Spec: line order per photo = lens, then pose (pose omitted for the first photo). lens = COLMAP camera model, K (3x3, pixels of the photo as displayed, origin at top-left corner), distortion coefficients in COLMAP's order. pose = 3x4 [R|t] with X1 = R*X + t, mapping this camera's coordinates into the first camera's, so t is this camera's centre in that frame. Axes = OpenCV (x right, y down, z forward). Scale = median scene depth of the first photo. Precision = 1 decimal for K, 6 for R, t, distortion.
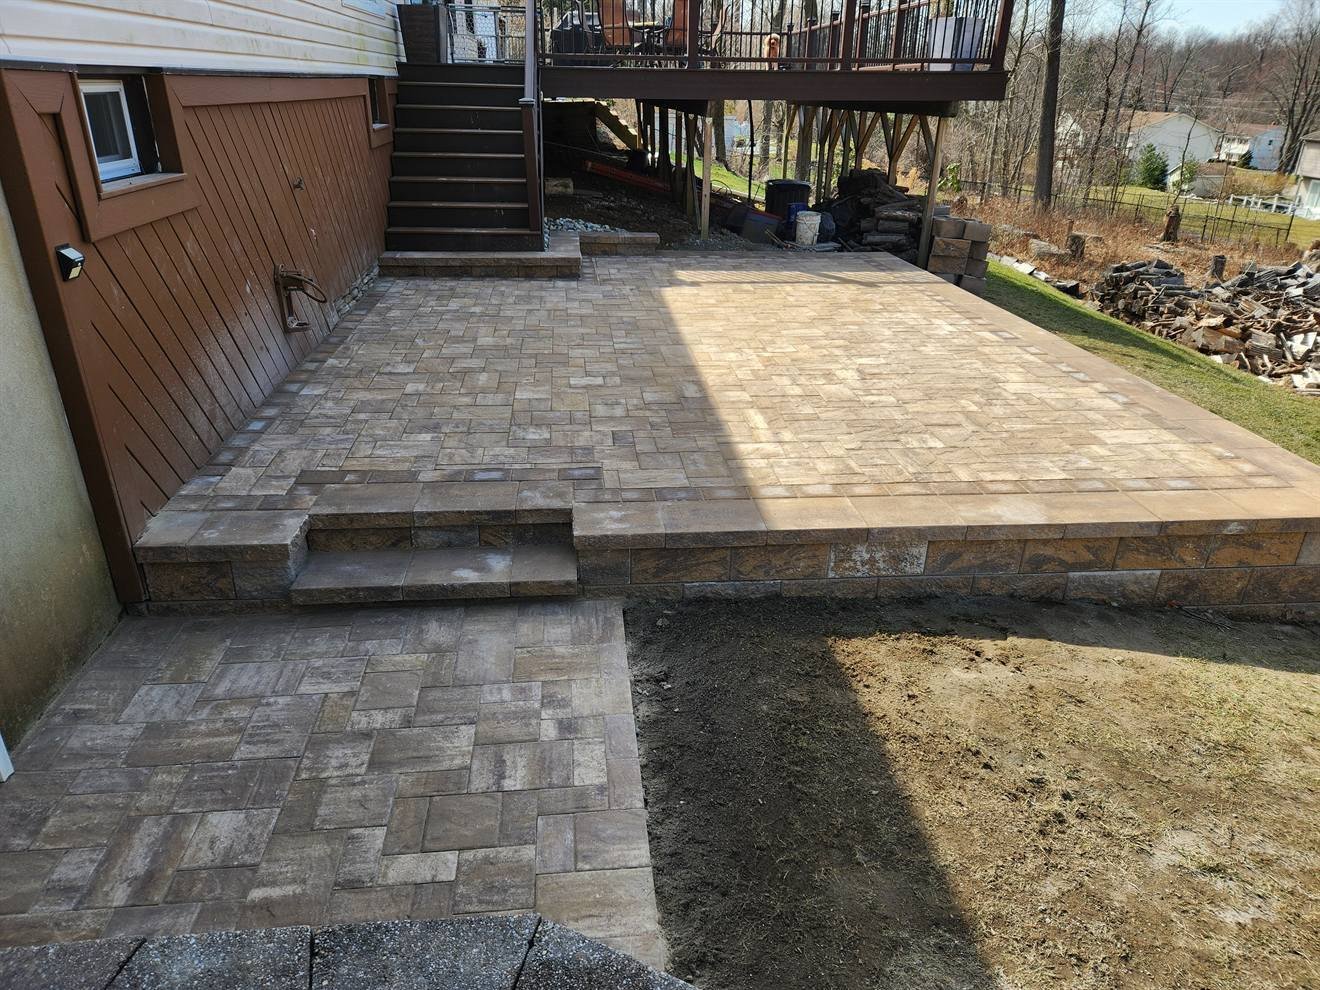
lens RADIAL K [[886.7, 0, 656.3], [0, 886.7, 486.6], [0, 0, 1]] dist [0.101725, -0.095088]
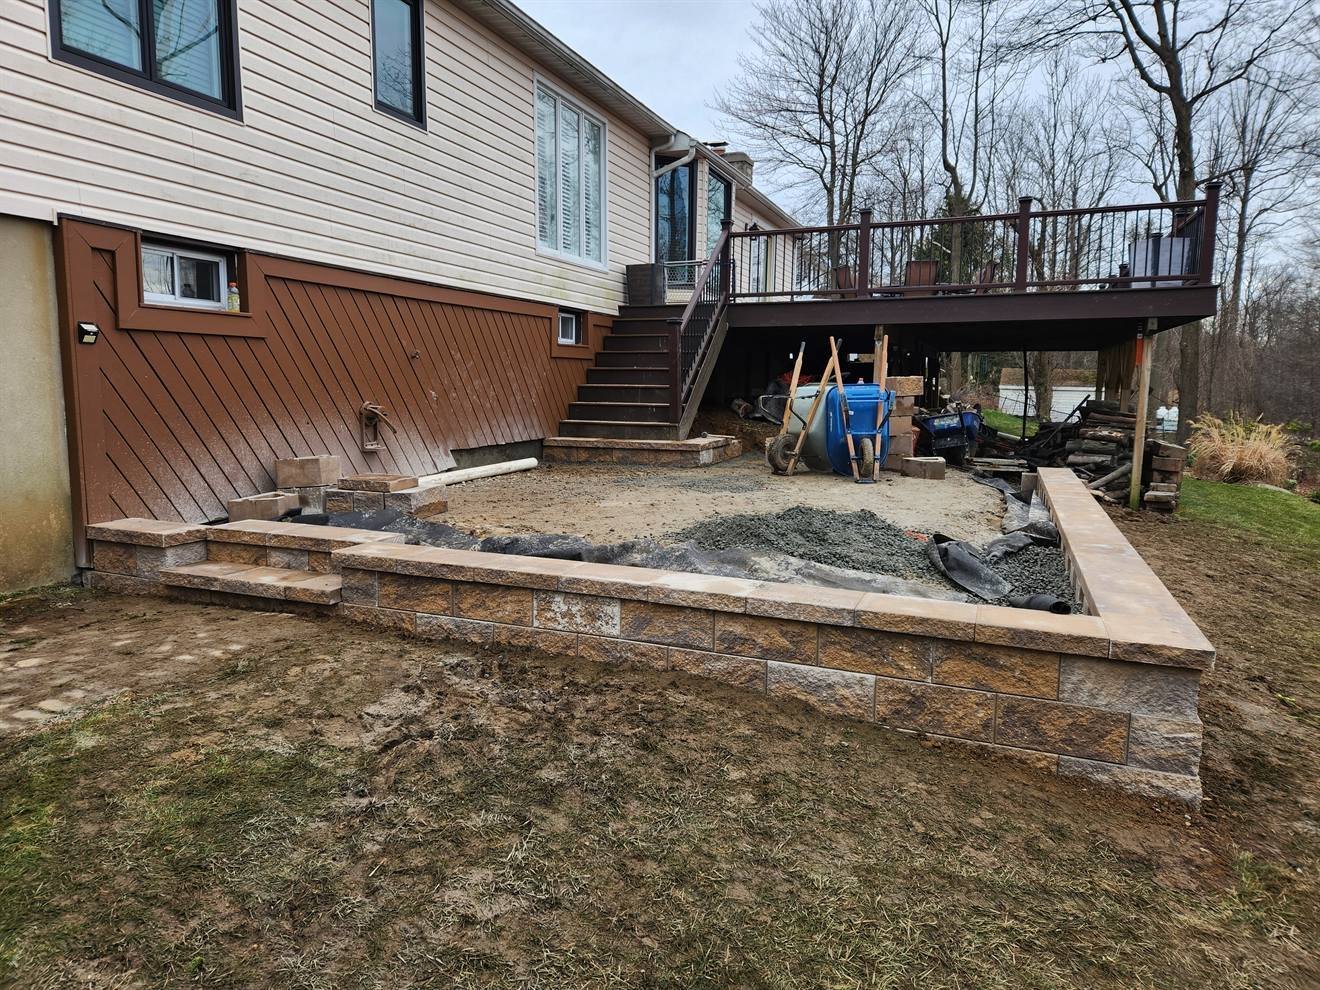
lens RADIAL K [[886.7, 0, 656.3], [0, 886.7, 486.6], [0, 0, 1]] dist [0.101725, -0.095088]
pose [[0.882601, 0.045378, -0.467928, 0.793374], [-0.187585, 0.946657, -0.262016, 0.191817], [0.431077, 0.319032, 0.844032, 0.130600]]
